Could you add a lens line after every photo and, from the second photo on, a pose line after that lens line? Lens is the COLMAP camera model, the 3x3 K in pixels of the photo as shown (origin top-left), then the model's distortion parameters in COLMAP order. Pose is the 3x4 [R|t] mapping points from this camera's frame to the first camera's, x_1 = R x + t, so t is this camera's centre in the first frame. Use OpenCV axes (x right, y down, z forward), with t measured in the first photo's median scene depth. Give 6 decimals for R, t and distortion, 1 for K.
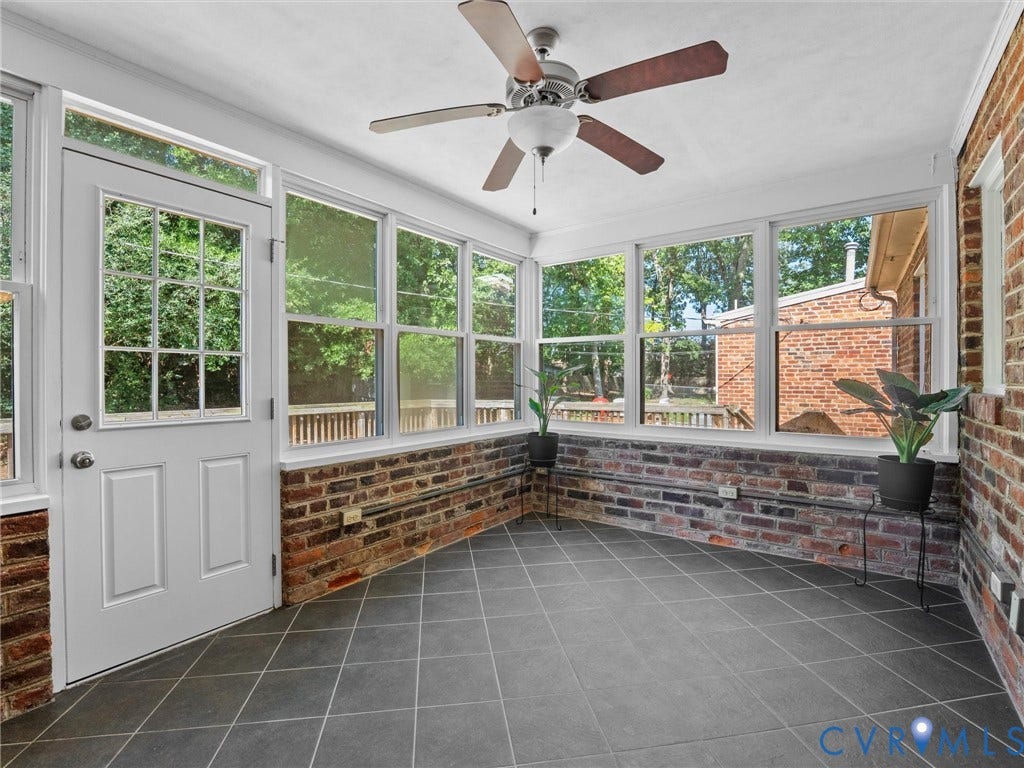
lens RADIAL K [[476.9, 0, 506.0], [0, 476.9, 384.2], [0, 0, 1]] dist [-0.021508, -0.000057]
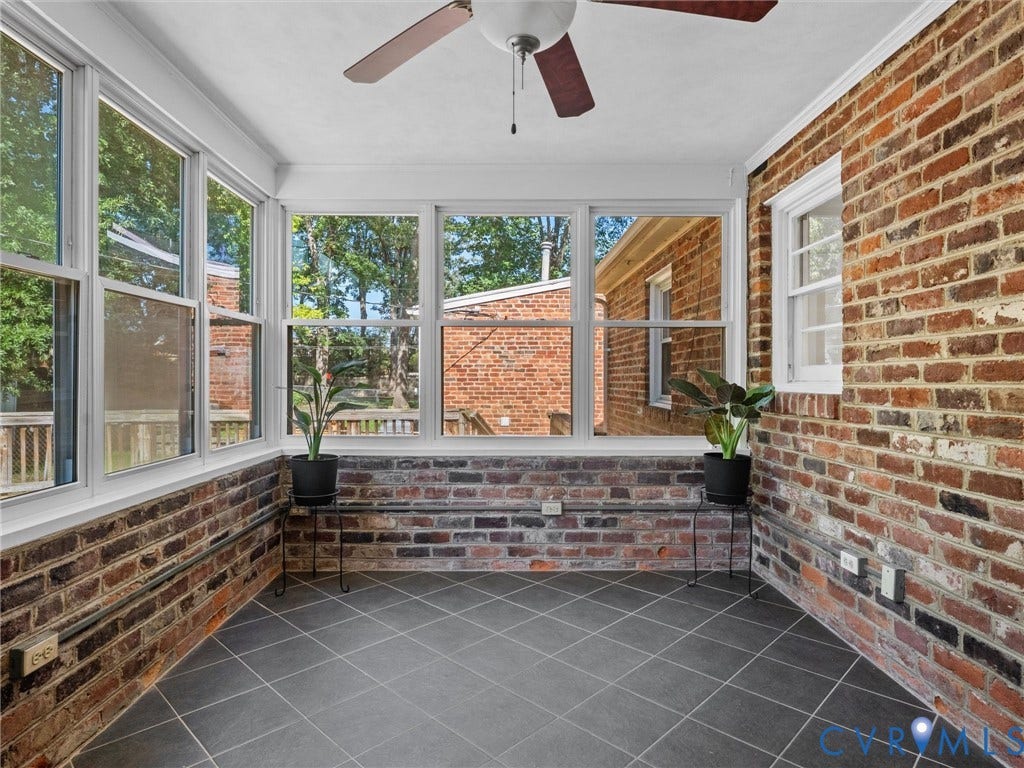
lens RADIAL K [[587.9, 0, 495.7], [0, 587.9, 383.4], [0, 0, 1]] dist [0.000909, -0.001907]
pose [[0.808139, -0.001372, 0.588990, -0.245337], [0.003595, 0.999990, -0.002604, 0.000983], [-0.588981, 0.004222, 0.808136, 0.182370]]
